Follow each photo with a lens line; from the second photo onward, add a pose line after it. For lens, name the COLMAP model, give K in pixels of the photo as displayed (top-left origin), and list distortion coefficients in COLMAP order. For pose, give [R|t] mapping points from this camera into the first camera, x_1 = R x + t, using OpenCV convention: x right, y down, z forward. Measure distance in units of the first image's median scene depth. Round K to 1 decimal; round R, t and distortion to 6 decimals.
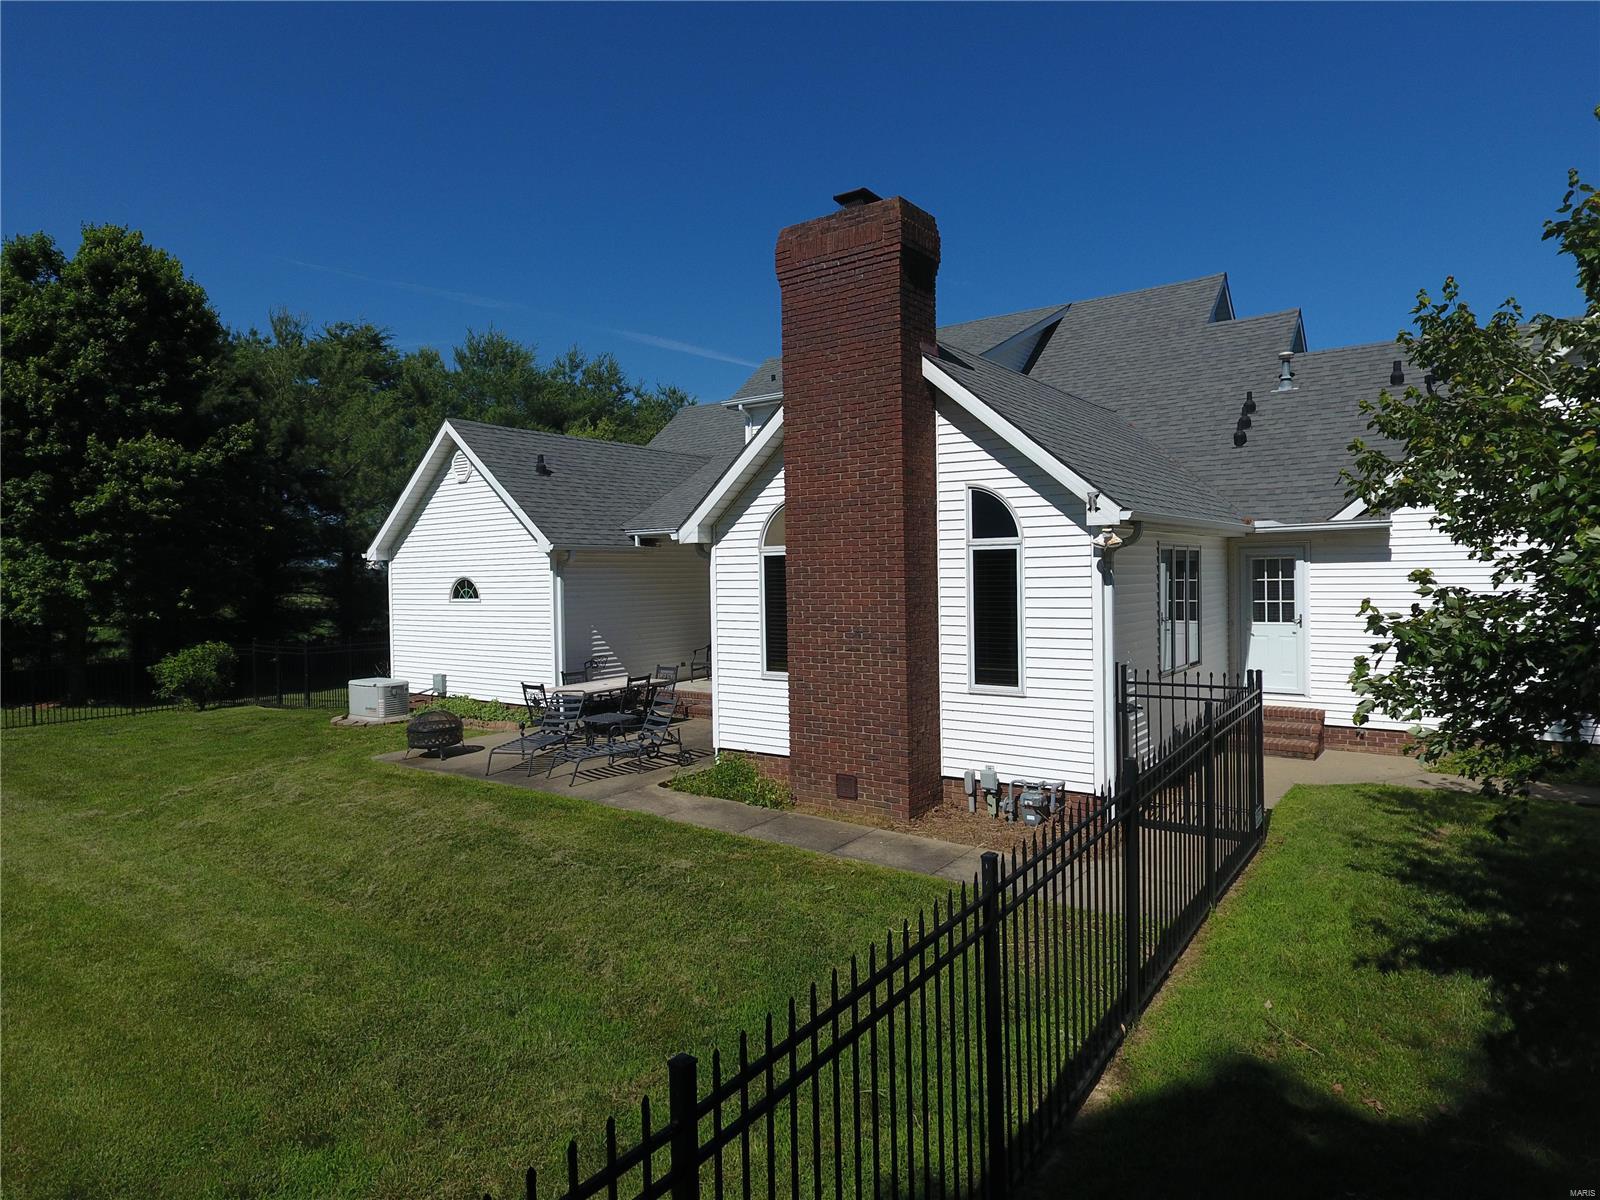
lens RADIAL K [[934.0, 0, 808.1], [0, 934.0, 593.9], [0, 0, 1]] dist [0.002373, -0.003092]
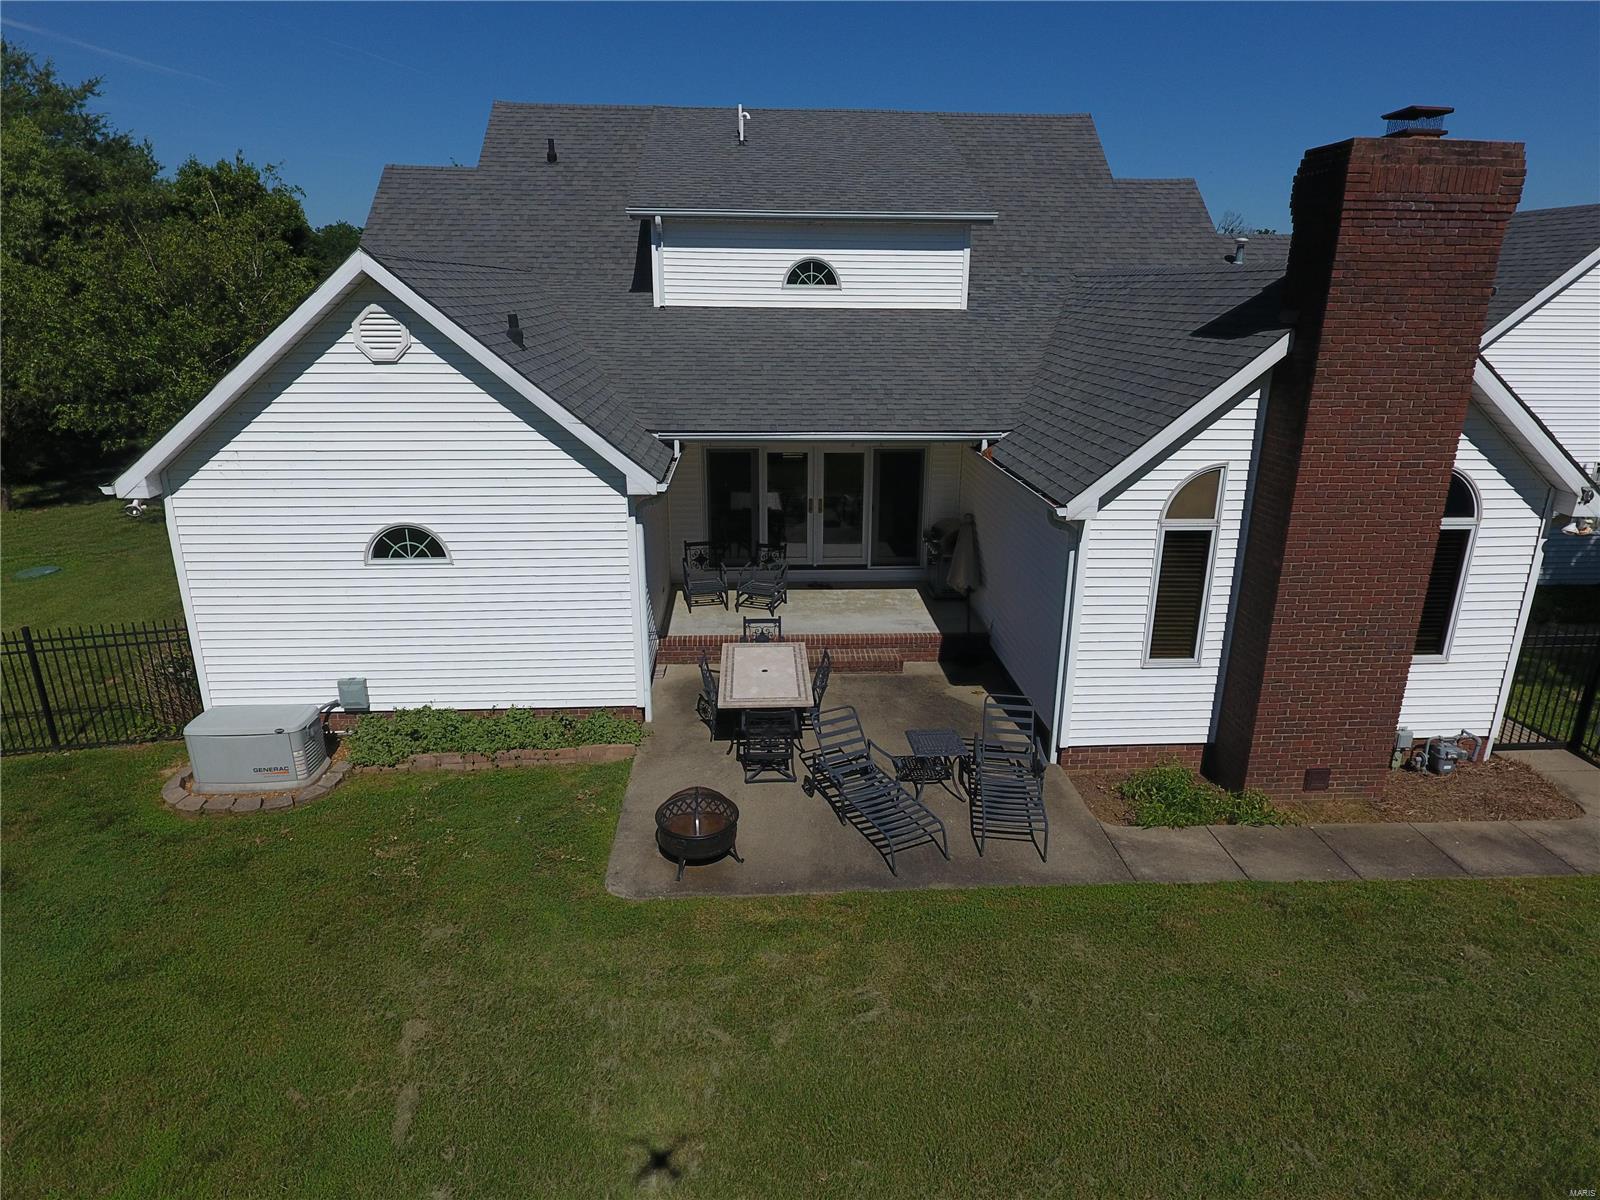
lens RADIAL K [[934.0, 0, 804.8], [0, 934.0, 592.2], [0, 0, 1]] dist [0.002373, -0.003092]
pose [[0.772852, -0.169693, 0.611476, -0.949226], [-0.007898, 0.960937, 0.276656, -0.251106], [-0.634537, -0.218644, 0.741322, 0.665484]]
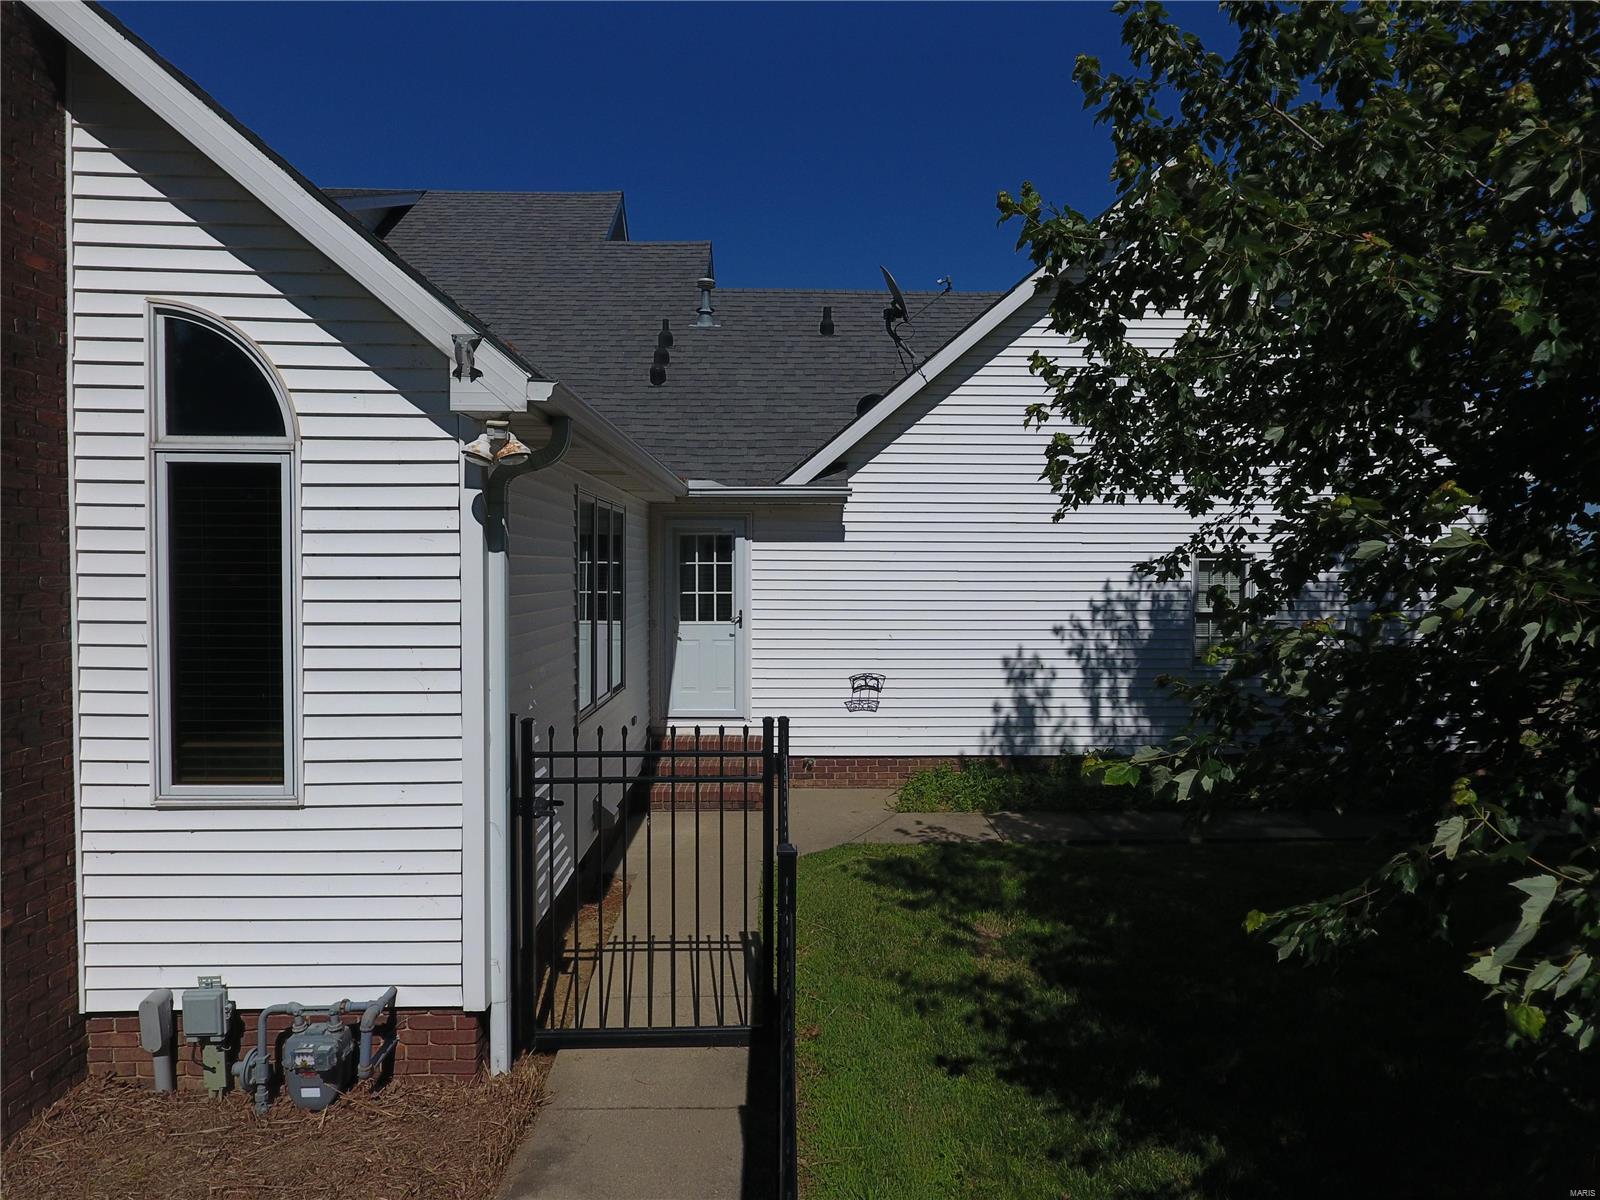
lens RADIAL K [[934.0, 0, 804.0], [0, 934.0, 589.5], [0, 0, 1]] dist [0.002373, -0.003092]
pose [[0.791478, 0.005232, 0.611175, 0.146029], [-0.004610, 0.999986, -0.002591, 0.009198], [-0.611180, -0.000766, 0.791491, 0.496140]]
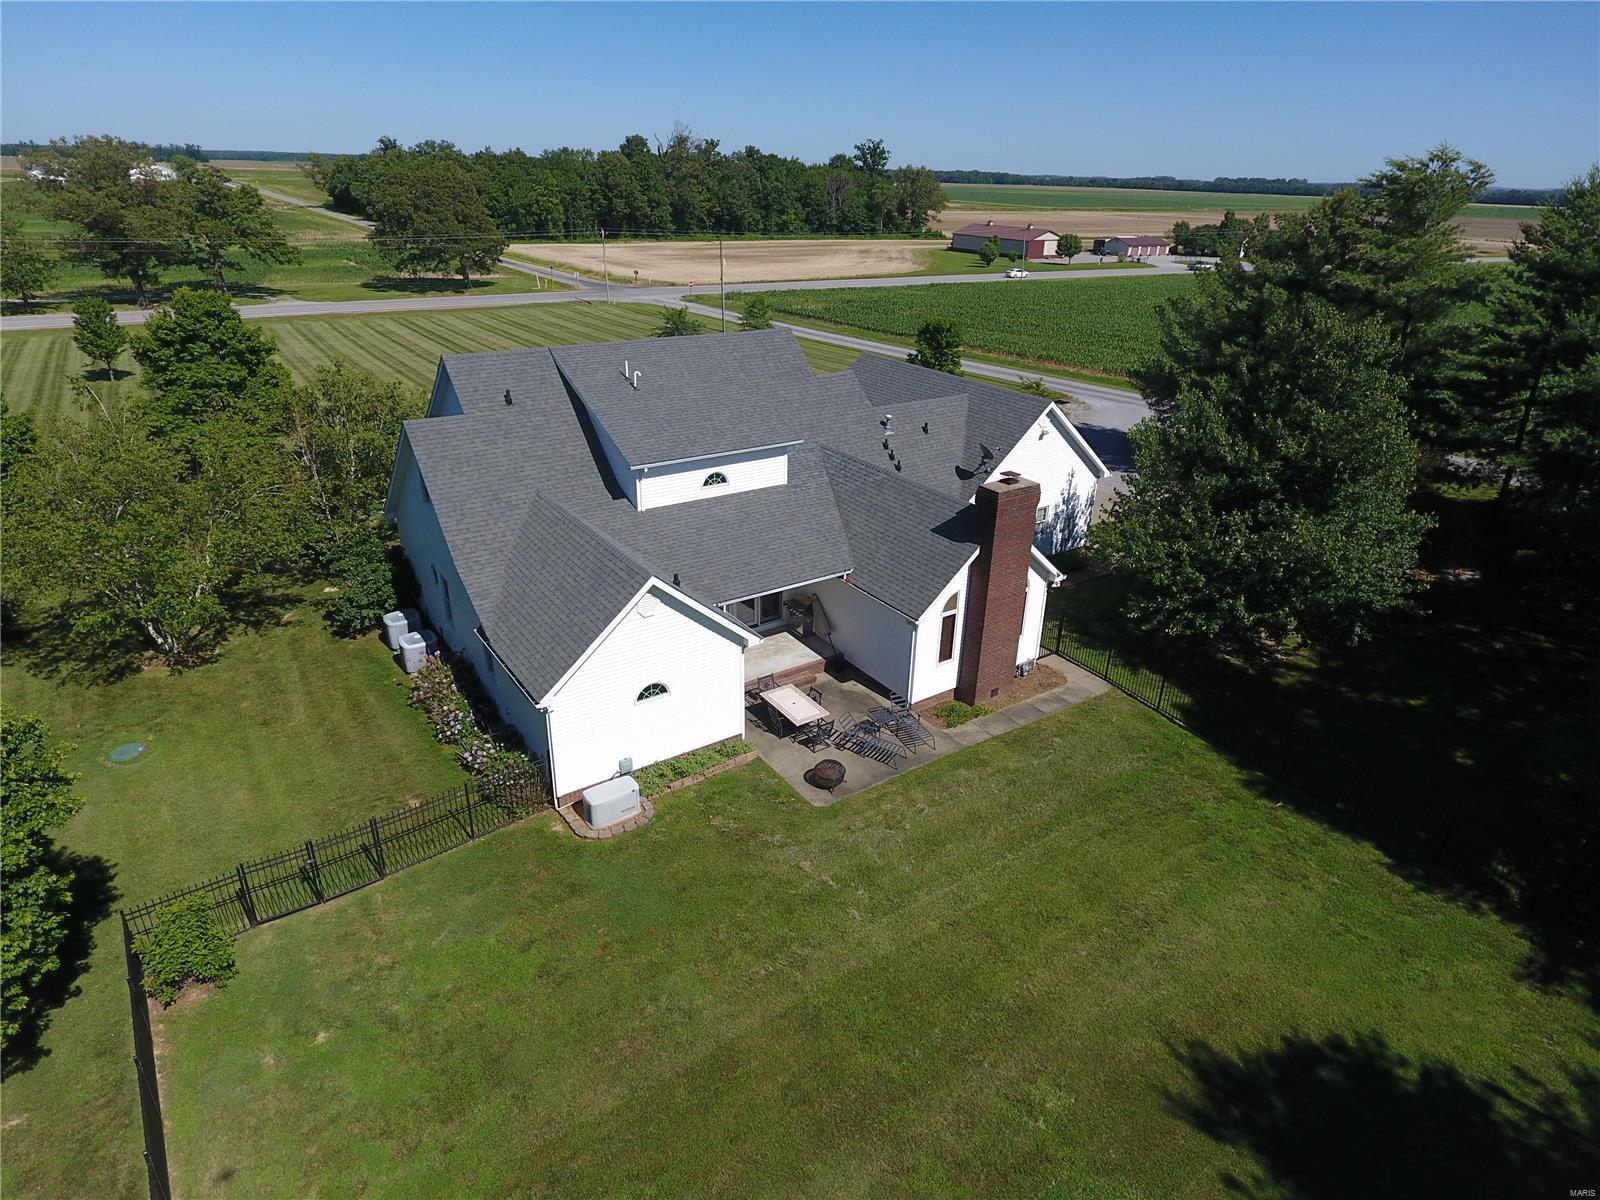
lens RADIAL K [[934.0, 0, 802.3], [0, 934.0, 595.8], [0, 0, 1]] dist [0.002373, -0.003092]
pose [[0.332665, -0.365844, 0.869191, -2.390321], [-0.008706, 0.920454, 0.390753, -1.099957], [-0.943005, -0.137557, 0.303018, 0.756263]]
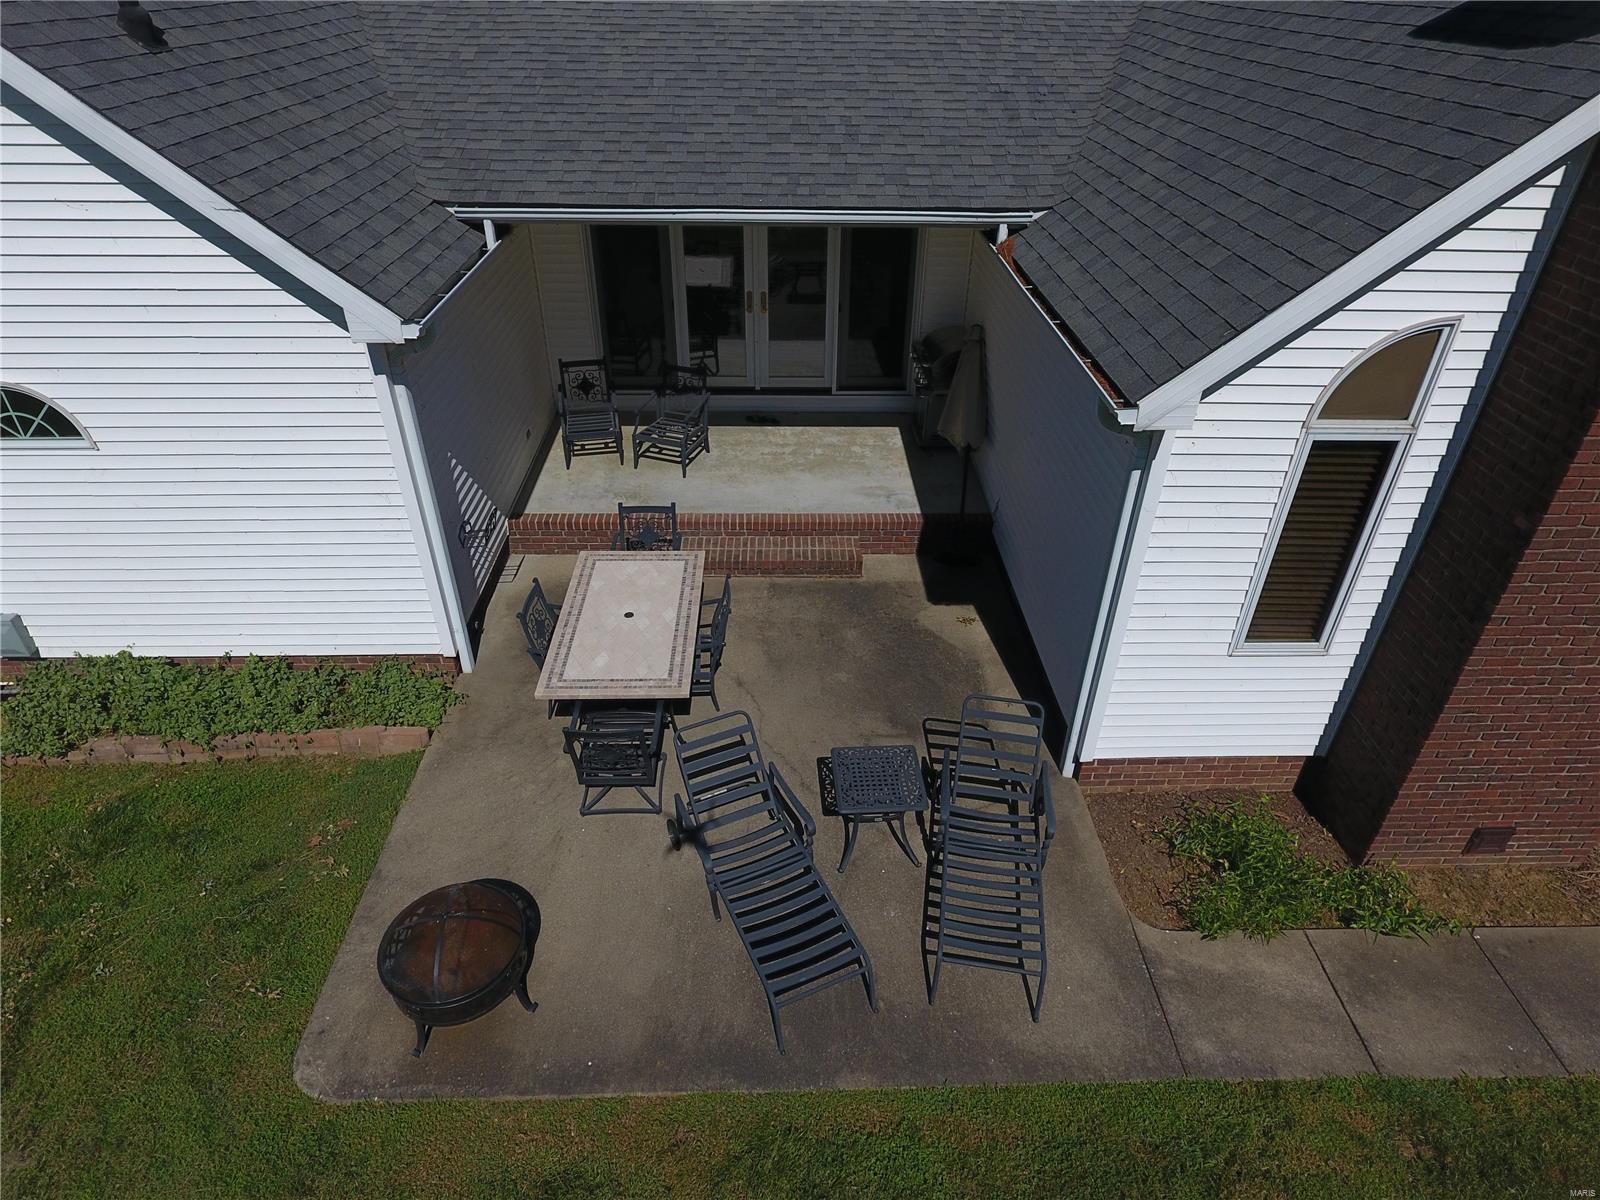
lens RADIAL K [[934.0, 0, 806.2], [0, 934.0, 586.8], [0, 0, 1]] dist [0.002373, -0.003092]
pose [[0.789869, -0.315732, 0.525757, -0.585209], [-0.016179, 0.846267, 0.532514, -0.253660], [-0.613062, -0.429122, 0.663332, 0.951241]]
